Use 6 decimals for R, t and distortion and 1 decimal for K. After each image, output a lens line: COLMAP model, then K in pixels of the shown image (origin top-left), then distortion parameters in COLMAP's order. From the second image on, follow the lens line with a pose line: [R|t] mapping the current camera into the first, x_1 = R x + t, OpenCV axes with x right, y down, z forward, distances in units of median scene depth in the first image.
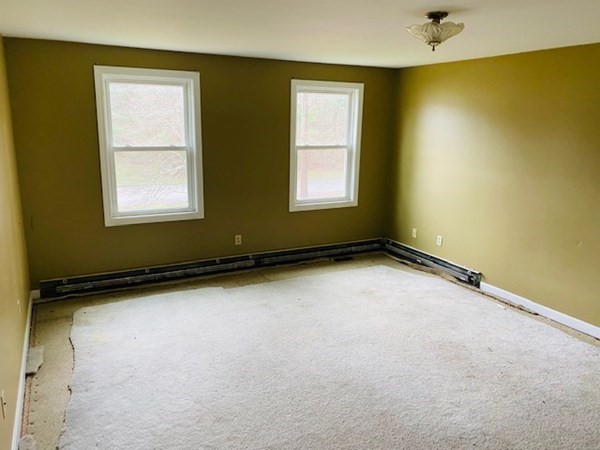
lens RADIAL K [[458.9, 0, 296.4], [0, 458.9, 220.5], [0, 0, 1]] dist [0.004303, -0.001269]
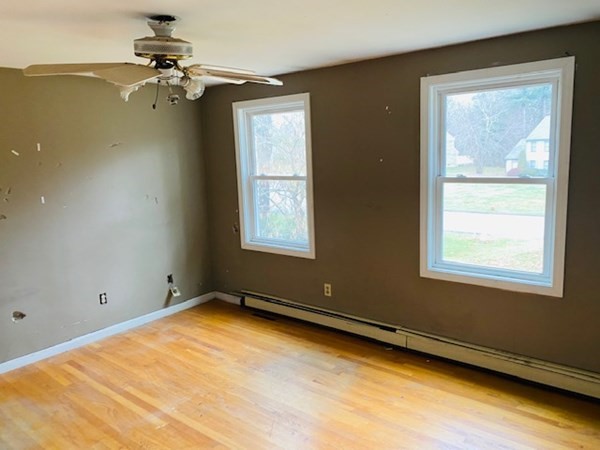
lens RADIAL K [[458.9, 0, 296.4], [0, 458.9, 220.5], [0, 0, 1]] dist [0.004303, -0.001269]
pose [[0.395933, 0.105192, -0.912235, 0.553212], [-0.154123, 0.986937, 0.046913, -0.110197], [0.905253, 0.122022, 0.406973, 0.603956]]
